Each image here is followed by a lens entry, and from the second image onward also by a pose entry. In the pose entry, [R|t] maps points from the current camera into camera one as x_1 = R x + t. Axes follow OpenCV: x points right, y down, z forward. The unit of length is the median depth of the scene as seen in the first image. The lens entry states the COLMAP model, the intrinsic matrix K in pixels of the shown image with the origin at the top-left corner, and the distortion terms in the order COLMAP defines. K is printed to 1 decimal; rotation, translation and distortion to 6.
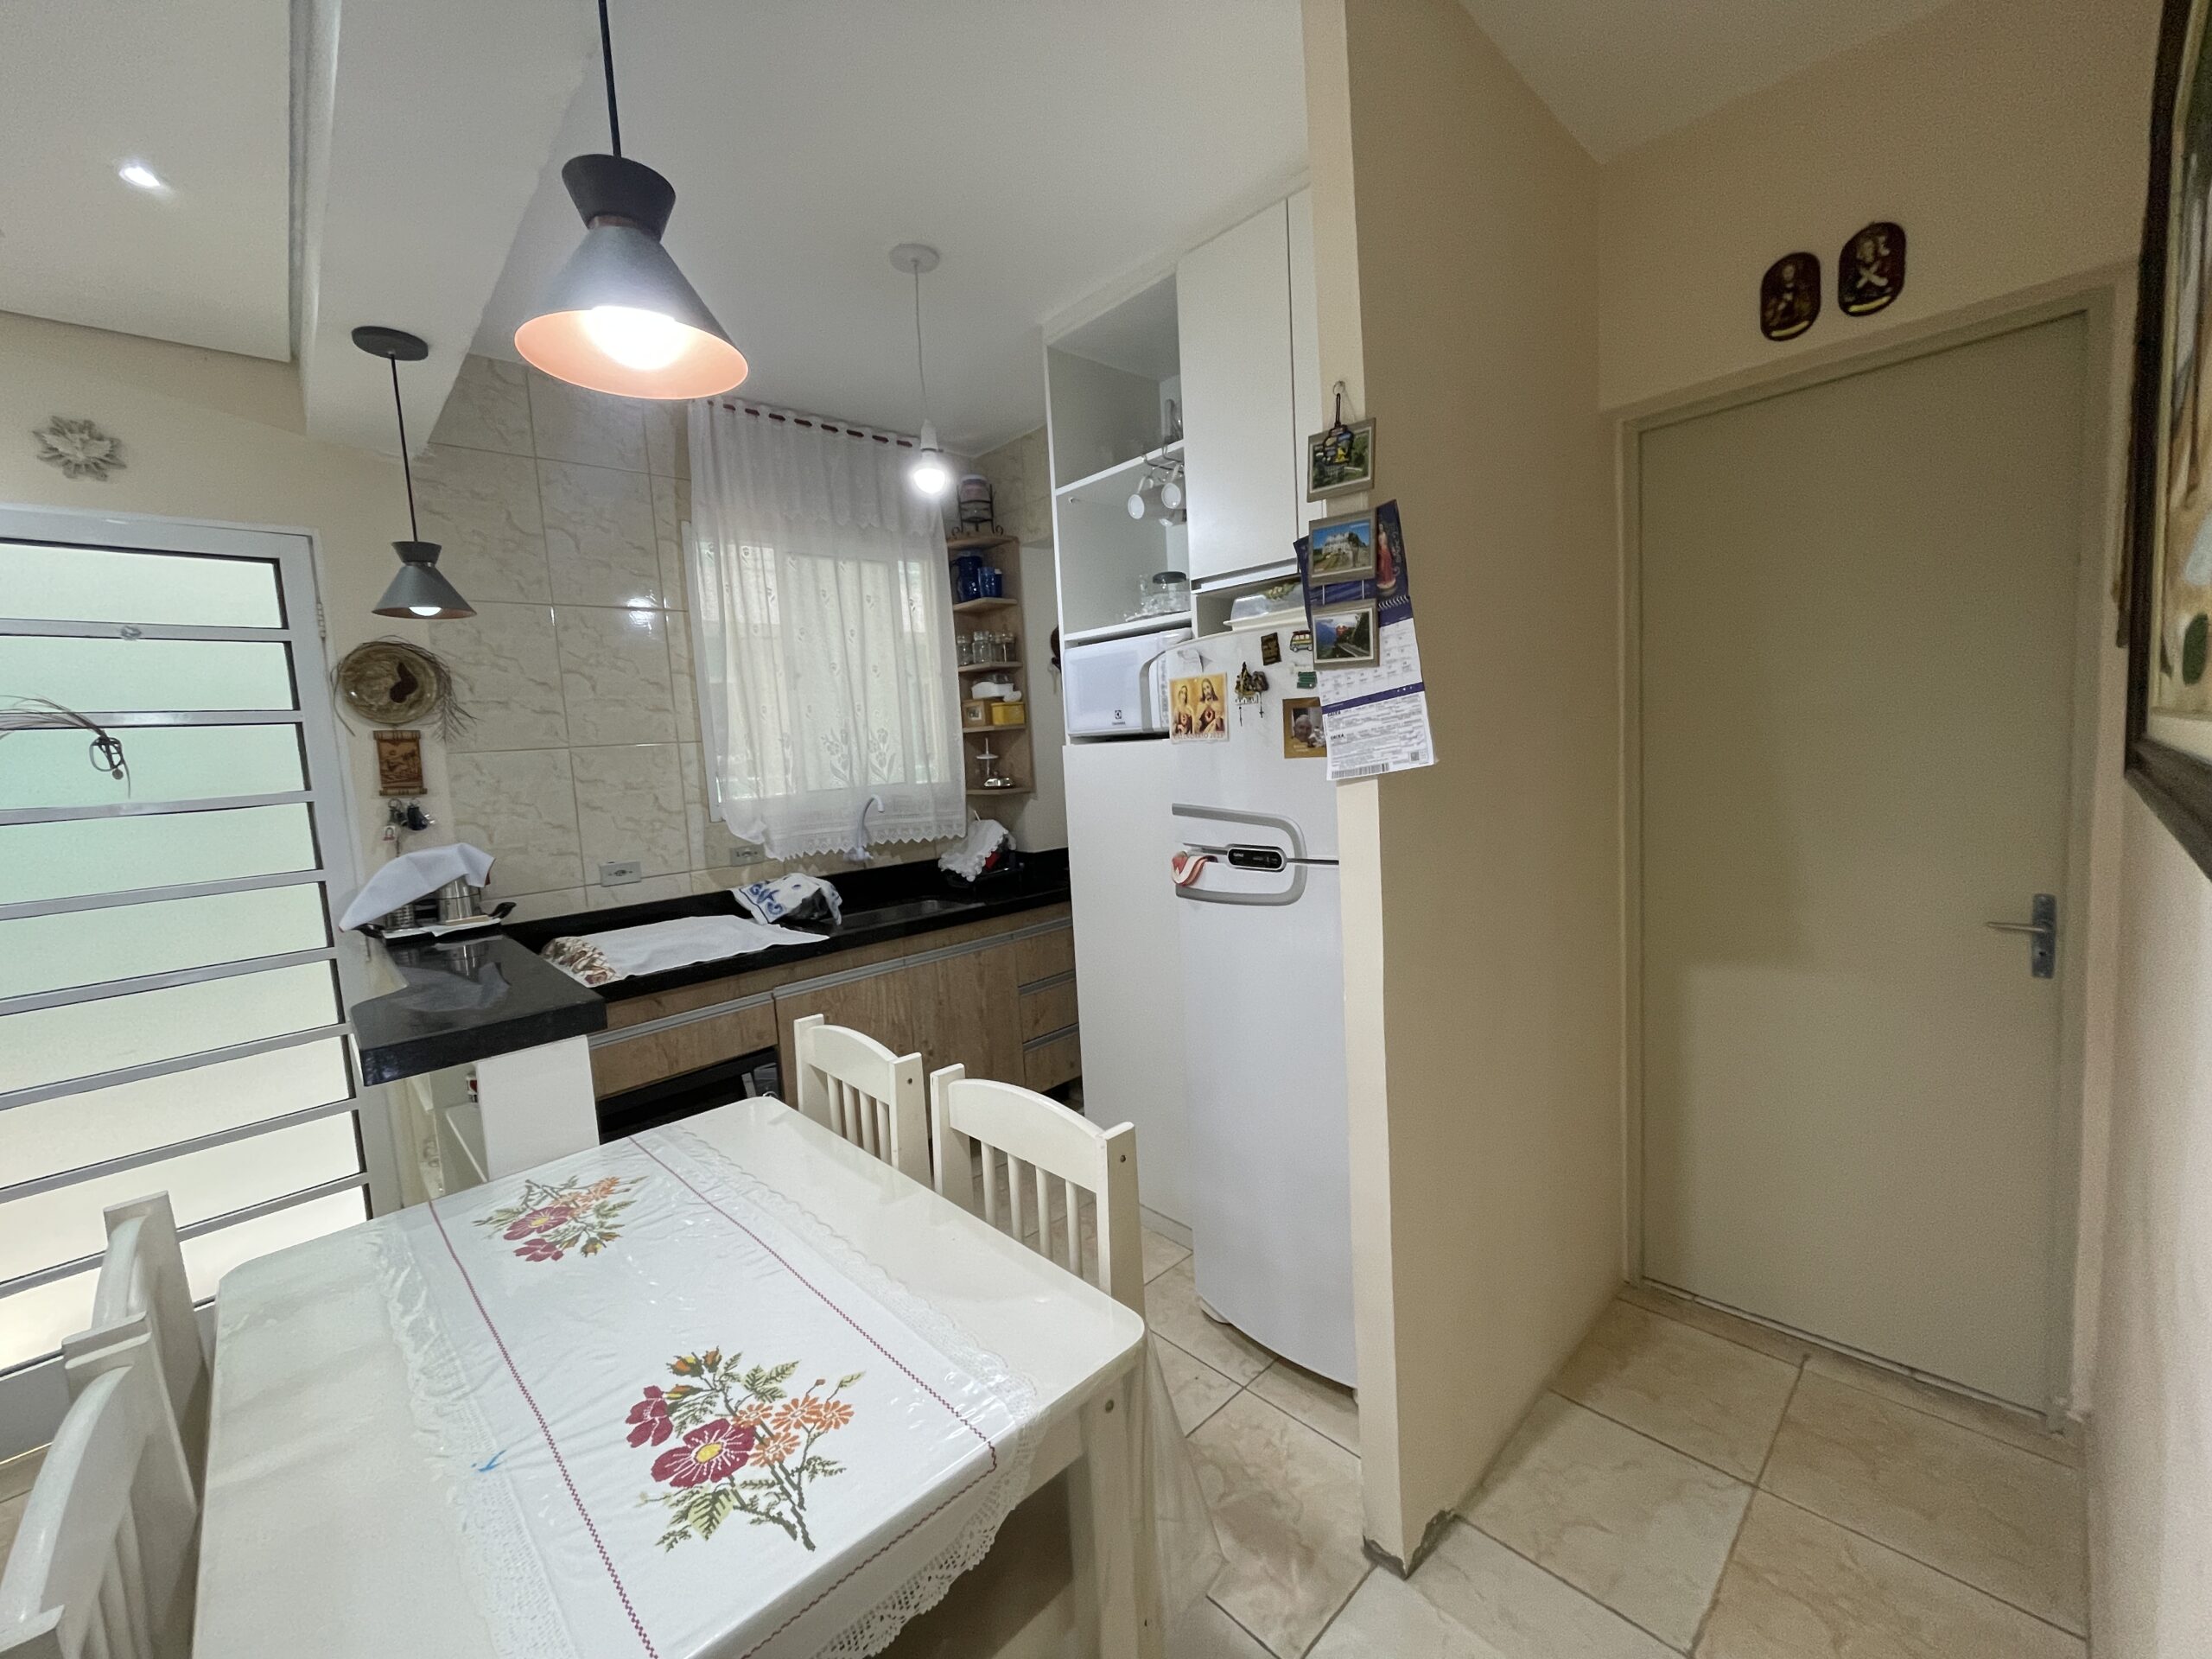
lens RADIAL K [[891.3, 0, 1106.2], [0, 891.3, 823.9], [0, 0, 1]] dist [-0.001686, 0.000062]
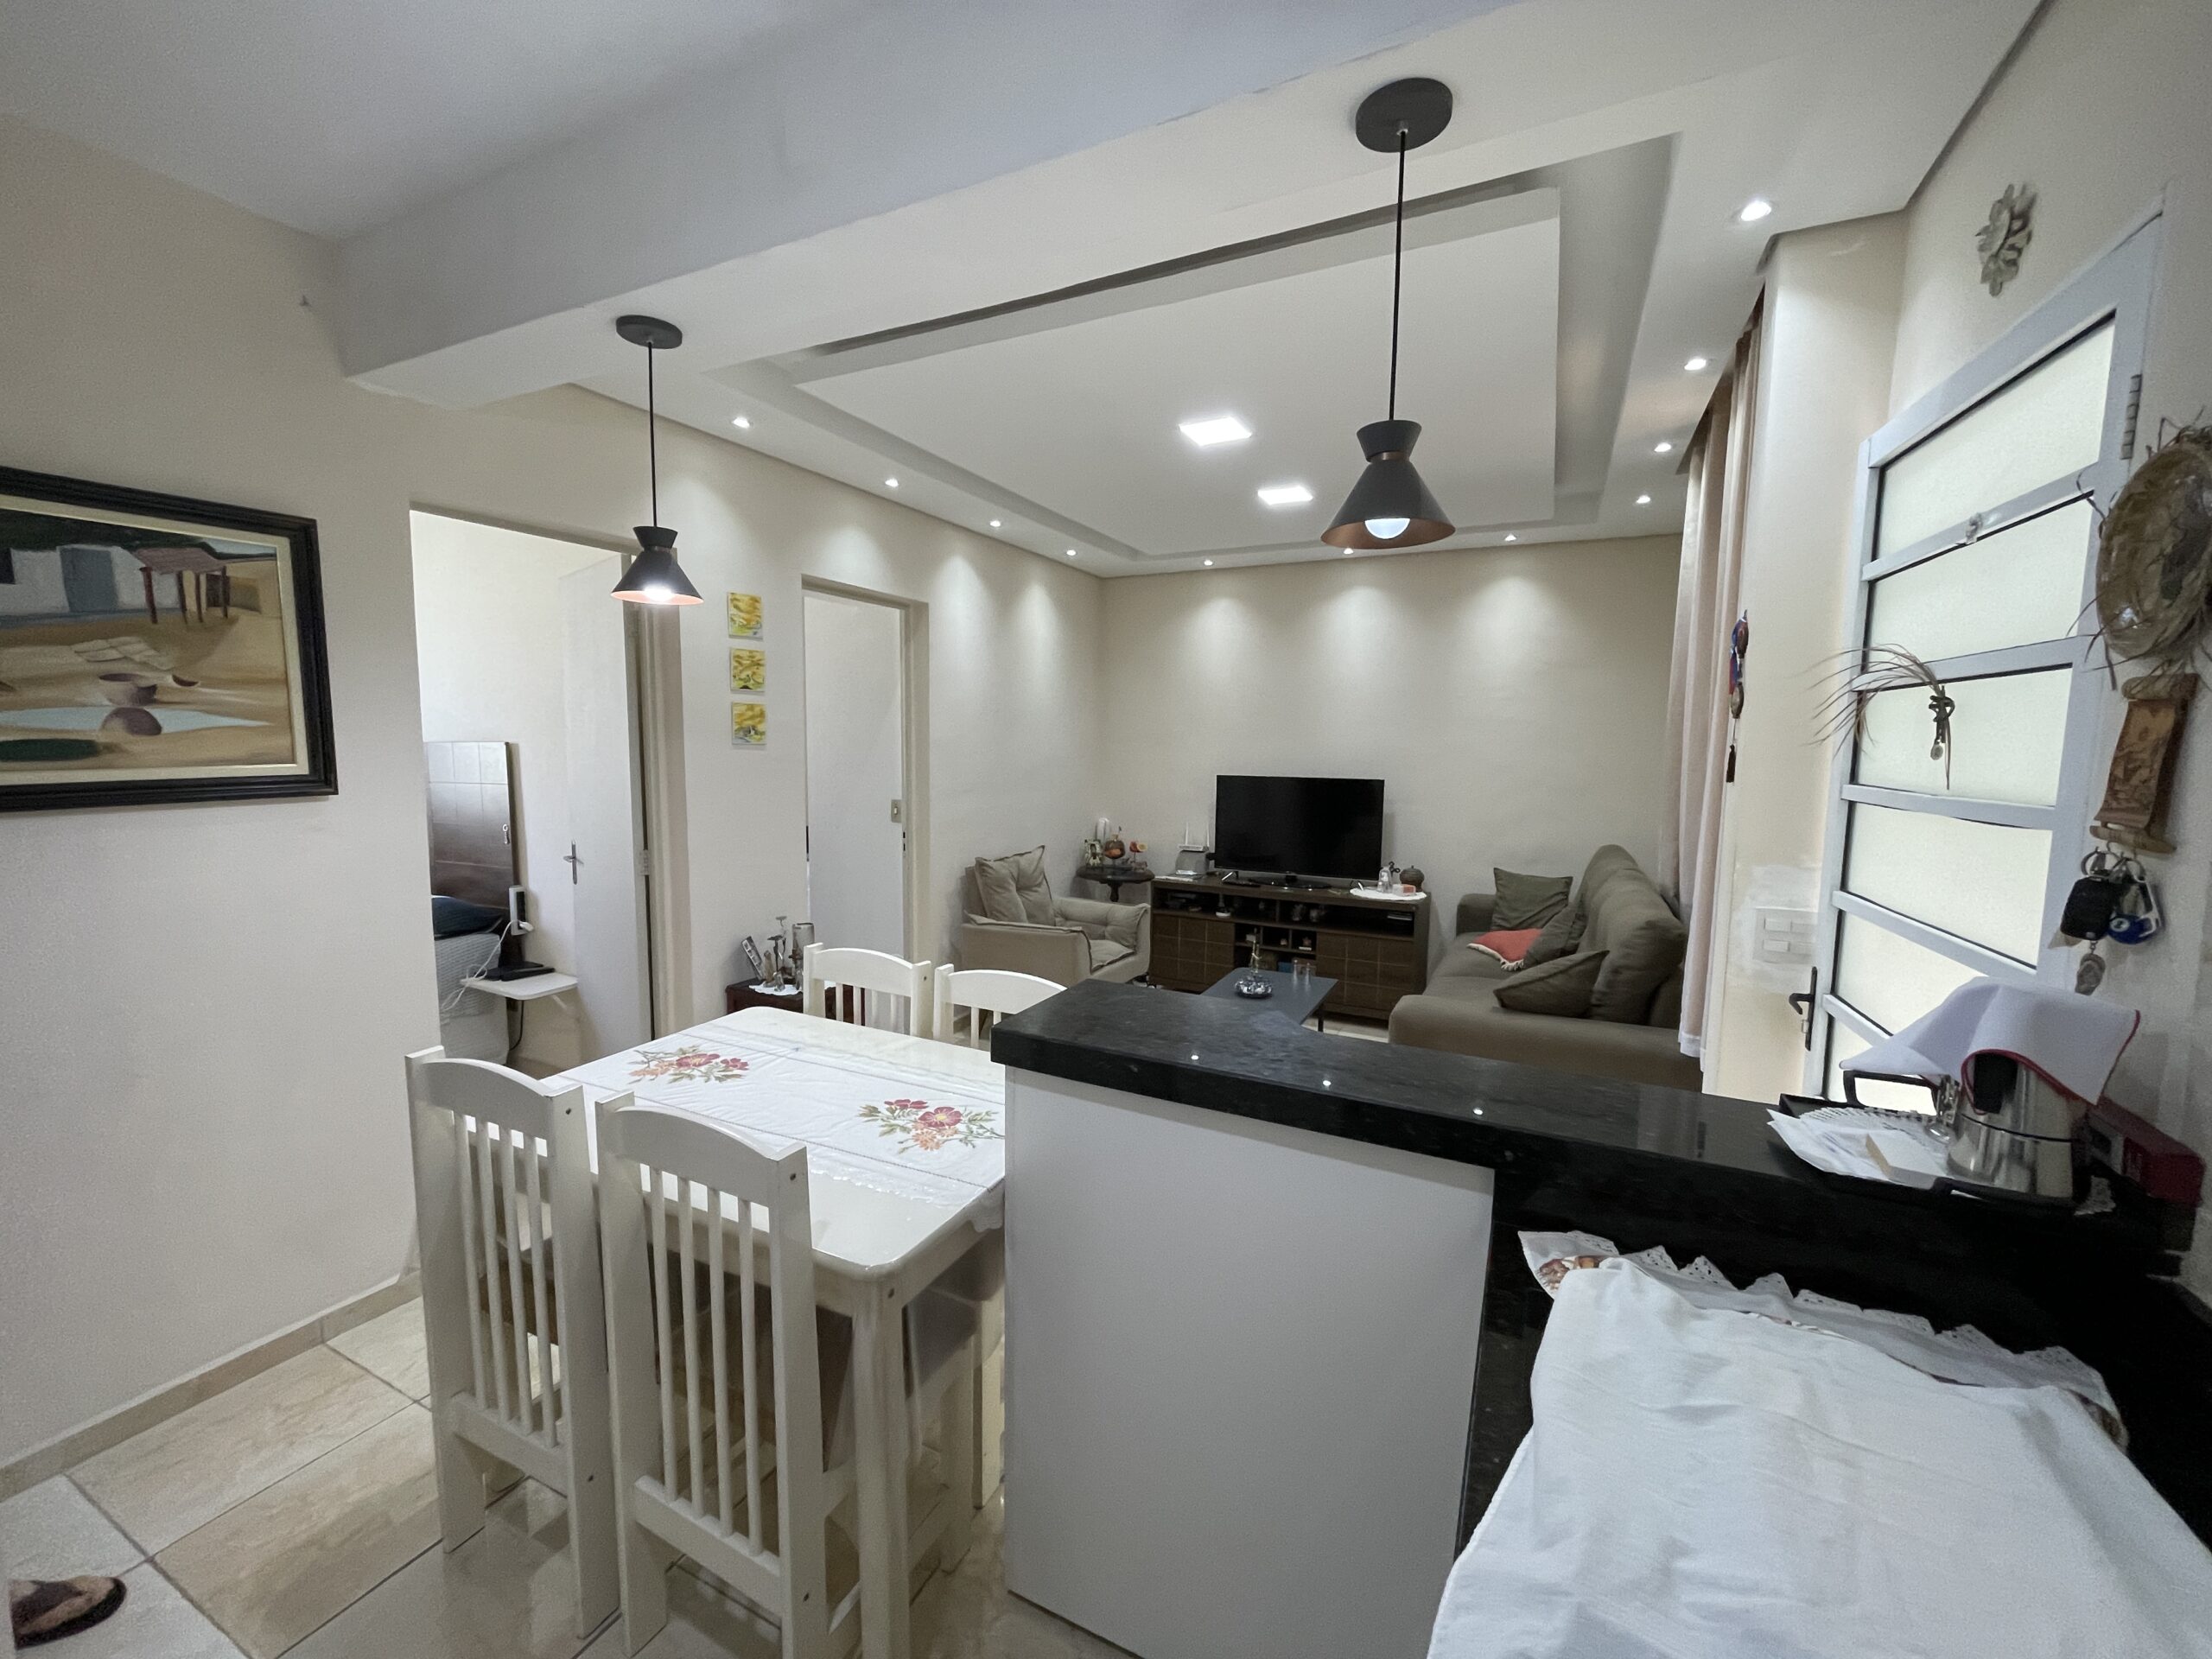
lens RADIAL K [[891.3, 0, 1110.7], [0, 891.3, 827.8], [0, 0, 1]] dist [-0.001686, 0.000062]
pose [[-0.935860, 0.082820, -0.342501, -0.324148], [0.010589, 0.978158, 0.207594, -0.159938], [0.352213, 0.190652, -0.916296, 1.542680]]
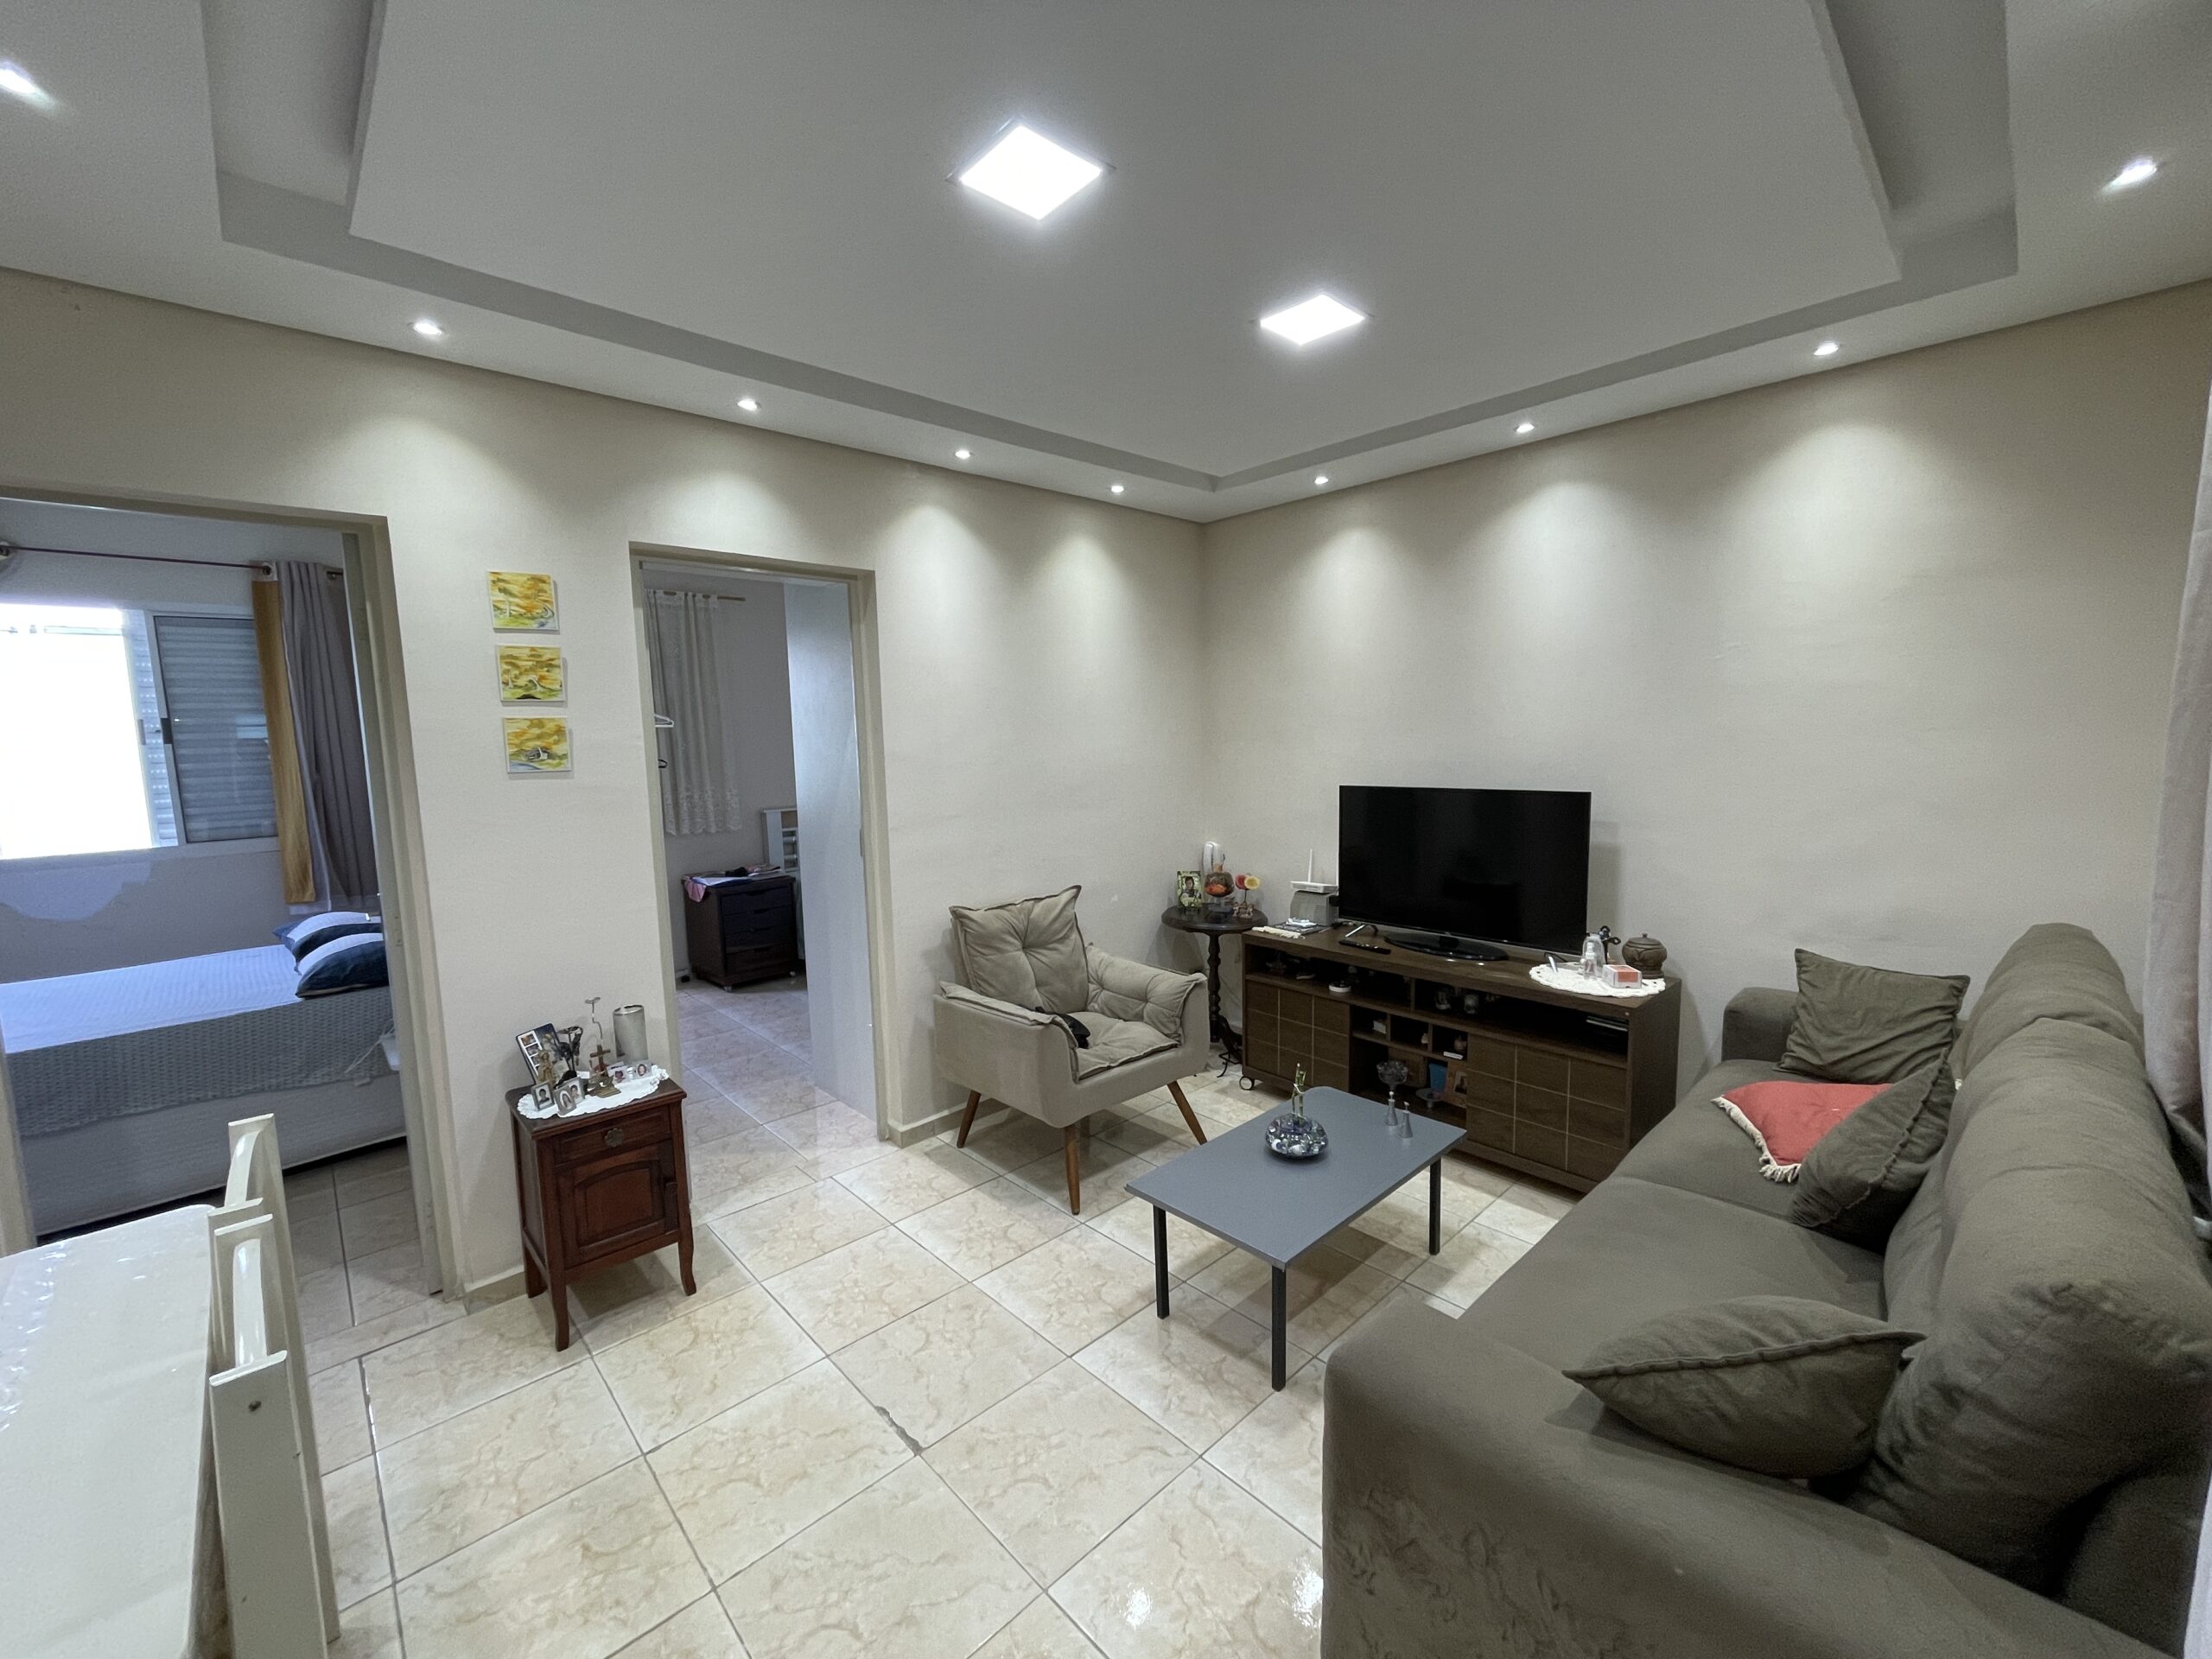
lens RADIAL K [[891.3, 0, 1111.4], [0, 891.3, 825.7], [0, 0, 1]] dist [-0.001686, 0.000062]
pose [[-0.996448, 0.084097, 0.004326, -1.109510], [0.083288, 0.976682, 0.197877, -0.078729], [0.012416, 0.197535, -0.980217, 0.985937]]
